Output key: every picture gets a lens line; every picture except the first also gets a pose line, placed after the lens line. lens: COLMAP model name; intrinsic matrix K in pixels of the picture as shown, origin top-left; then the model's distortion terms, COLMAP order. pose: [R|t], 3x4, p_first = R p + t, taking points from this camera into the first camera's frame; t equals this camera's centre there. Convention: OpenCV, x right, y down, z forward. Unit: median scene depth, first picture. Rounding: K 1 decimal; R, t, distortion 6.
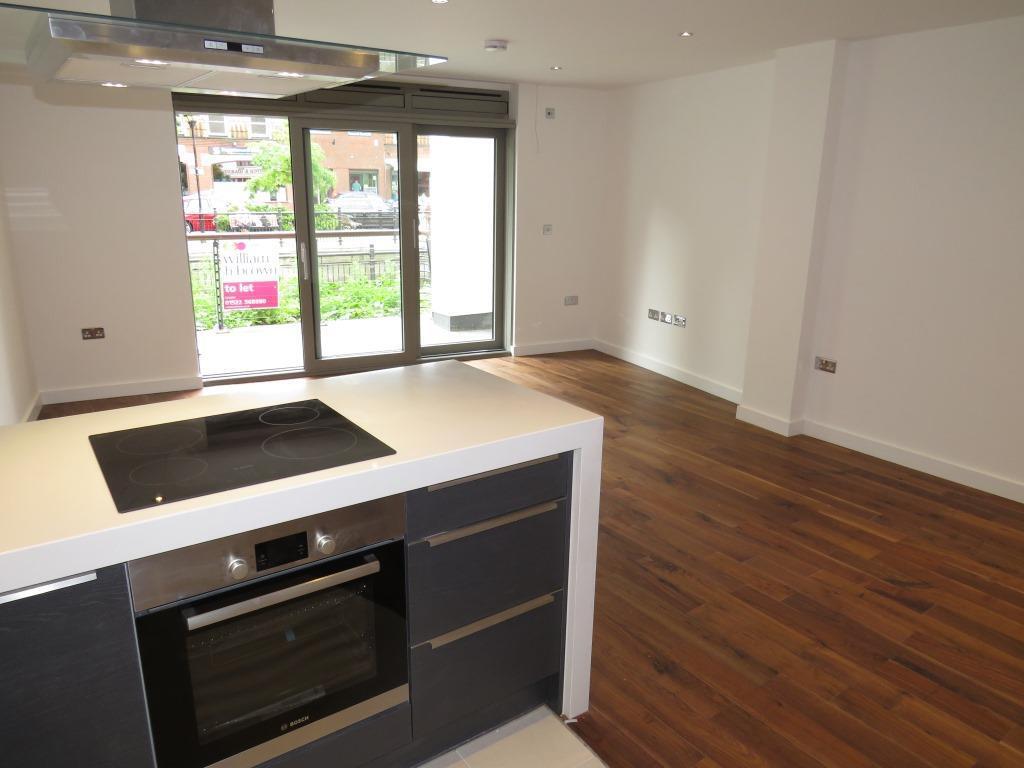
lens RADIAL K [[731.7, 0, 512.0], [0, 731.7, 384.0], [0, 0, 1]] dist [-0.014254, -0.003855]
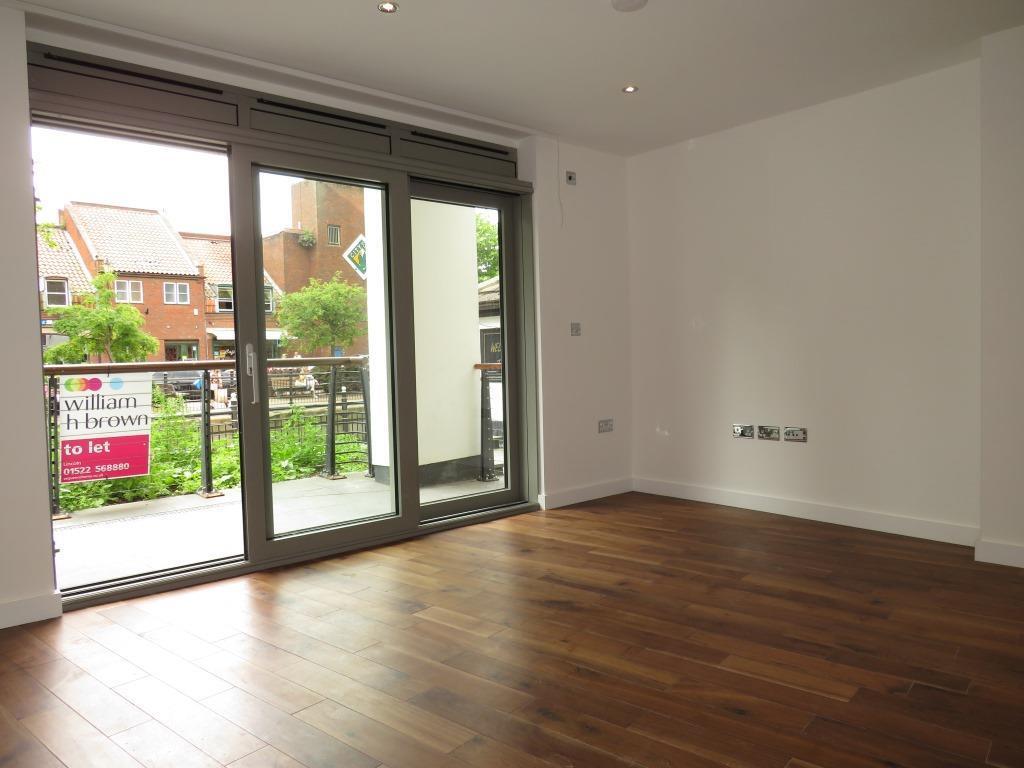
lens RADIAL K [[731.7, 0, 512.0], [0, 731.7, 384.0], [0, 0, 1]] dist [-0.014254, -0.003855]
pose [[0.967973, -0.050052, 0.246015, -0.163045], [0.104312, 0.971518, -0.212771, -0.008129], [-0.228358, 0.231619, 0.945624, 0.280953]]
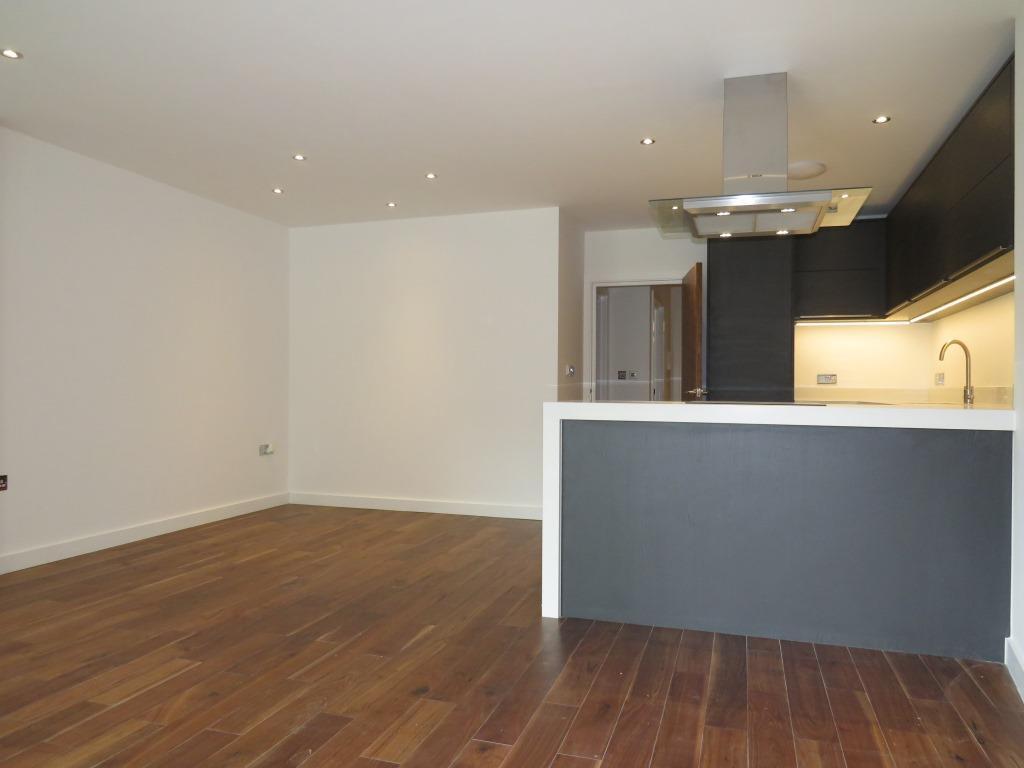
lens RADIAL K [[731.7, 0, 512.0], [0, 731.7, 384.0], [0, 0, 1]] dist [-0.014254, -0.003855]
pose [[-0.602505, -0.014005, 0.797992, -0.687776], [0.193058, 0.967596, 0.162745, -0.254910], [-0.774414, 0.252113, -0.580278, 1.151805]]
